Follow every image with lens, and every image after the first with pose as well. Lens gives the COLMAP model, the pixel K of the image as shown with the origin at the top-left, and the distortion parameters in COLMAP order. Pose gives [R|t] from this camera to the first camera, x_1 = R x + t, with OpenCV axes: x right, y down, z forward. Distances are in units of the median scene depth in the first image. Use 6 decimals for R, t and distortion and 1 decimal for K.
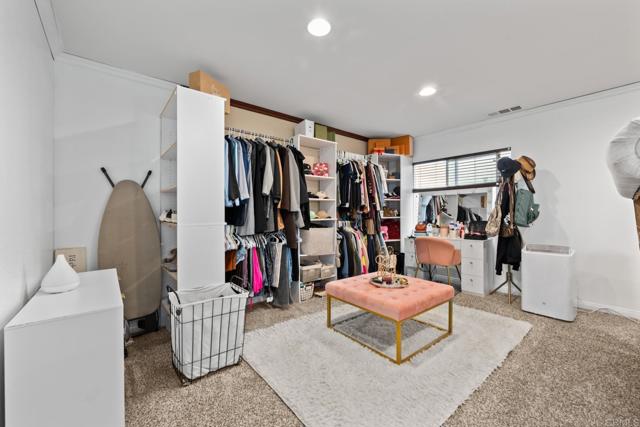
lens RADIAL K [[252.7, 0, 324.7], [0, 252.7, 212.5], [0, 0, 1]] dist [0.000497, -0.000822]
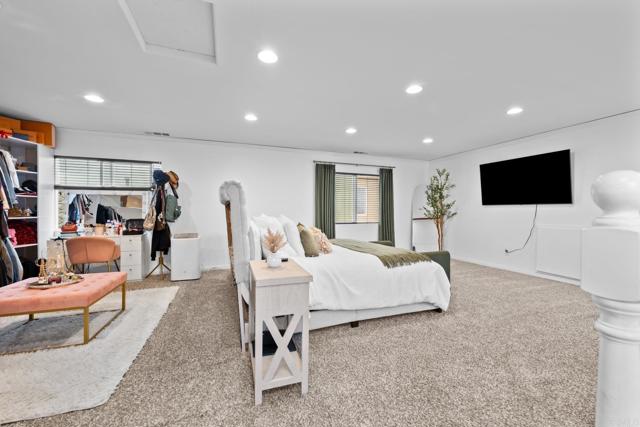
lens RADIAL K [[252.7, 0, 322.6], [0, 252.7, 212.5], [0, 0, 1]] dist [0.000497, -0.000822]
pose [[0.309893, -0.000219, 0.950771, -0.272811], [-0.001119, 0.999999, 0.000595, 0.001029], [-0.950771, -0.001248, 0.309892, -0.219974]]
